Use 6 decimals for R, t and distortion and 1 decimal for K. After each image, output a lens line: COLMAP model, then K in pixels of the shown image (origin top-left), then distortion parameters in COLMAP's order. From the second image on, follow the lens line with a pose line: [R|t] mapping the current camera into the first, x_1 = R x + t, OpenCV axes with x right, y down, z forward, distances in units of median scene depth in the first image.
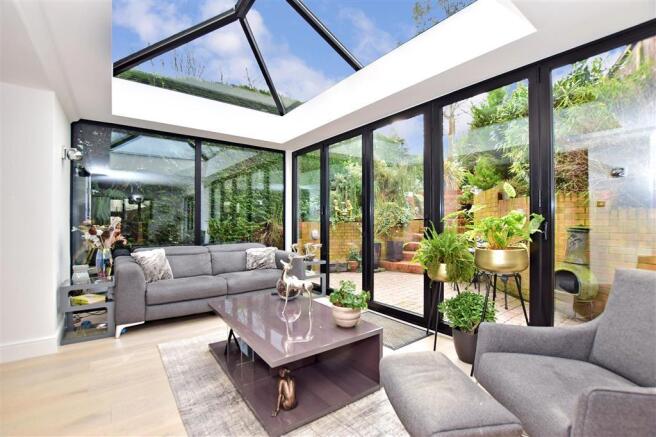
lens RADIAL K [[290.5, 0, 323.6], [0, 290.5, 218.1], [0, 0, 1]] dist [-0.025195, -0.000447]
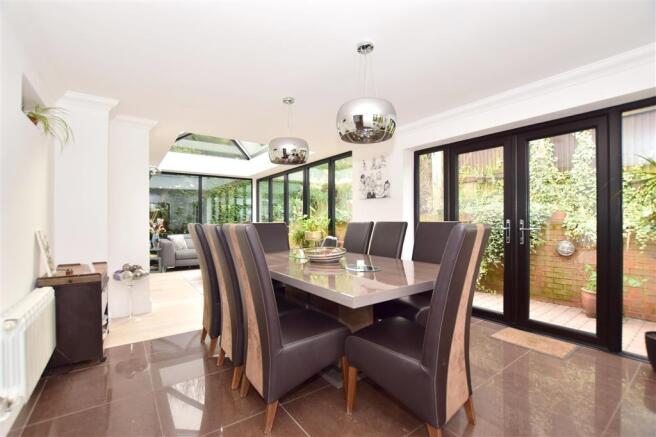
lens RADIAL K [[290.5, 0, 330.8], [0, 290.5, 218.9], [0, 0, 1]] dist [-0.025195, -0.000447]
pose [[0.999972, -0.006834, 0.003026, 0.522799], [0.006825, 0.999972, 0.003212, -0.003705], [-0.003048, -0.003191, 0.999990, -1.123463]]
